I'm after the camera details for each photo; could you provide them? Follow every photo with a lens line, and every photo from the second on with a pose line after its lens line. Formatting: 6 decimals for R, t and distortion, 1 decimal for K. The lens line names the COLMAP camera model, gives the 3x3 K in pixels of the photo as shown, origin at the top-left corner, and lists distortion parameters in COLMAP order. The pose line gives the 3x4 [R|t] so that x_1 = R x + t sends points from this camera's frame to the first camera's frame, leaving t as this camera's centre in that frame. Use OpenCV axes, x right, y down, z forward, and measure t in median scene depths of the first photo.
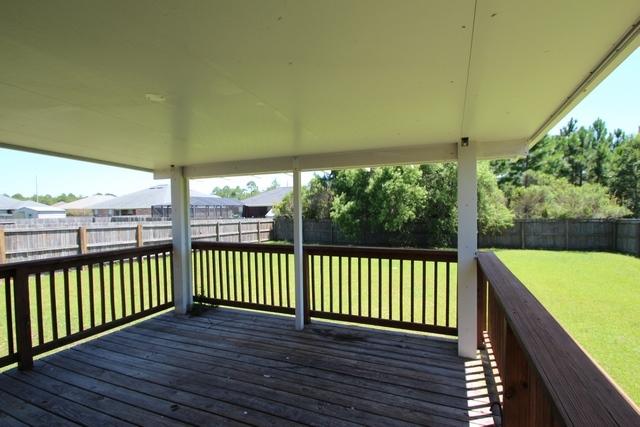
lens RADIAL K [[313.4, 0, 323.4], [0, 313.4, 211.1], [0, 0, 1]] dist [-0.002767, -0.000032]
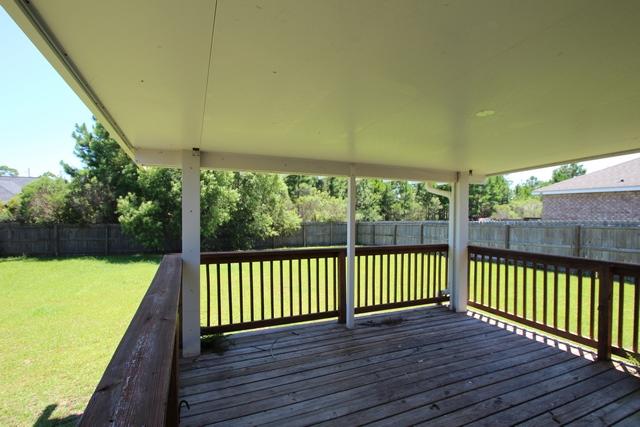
lens RADIAL K [[313.4, 0, 321.3], [0, 313.4, 219.6], [0, 0, 1]] dist [-0.002767, -0.000032]
pose [[0.693802, 0.001417, 0.720165, -0.906005], [-0.012919, 0.999862, 0.010479, 0.003987], [-0.720050, -0.016574, 0.693724, 0.347525]]
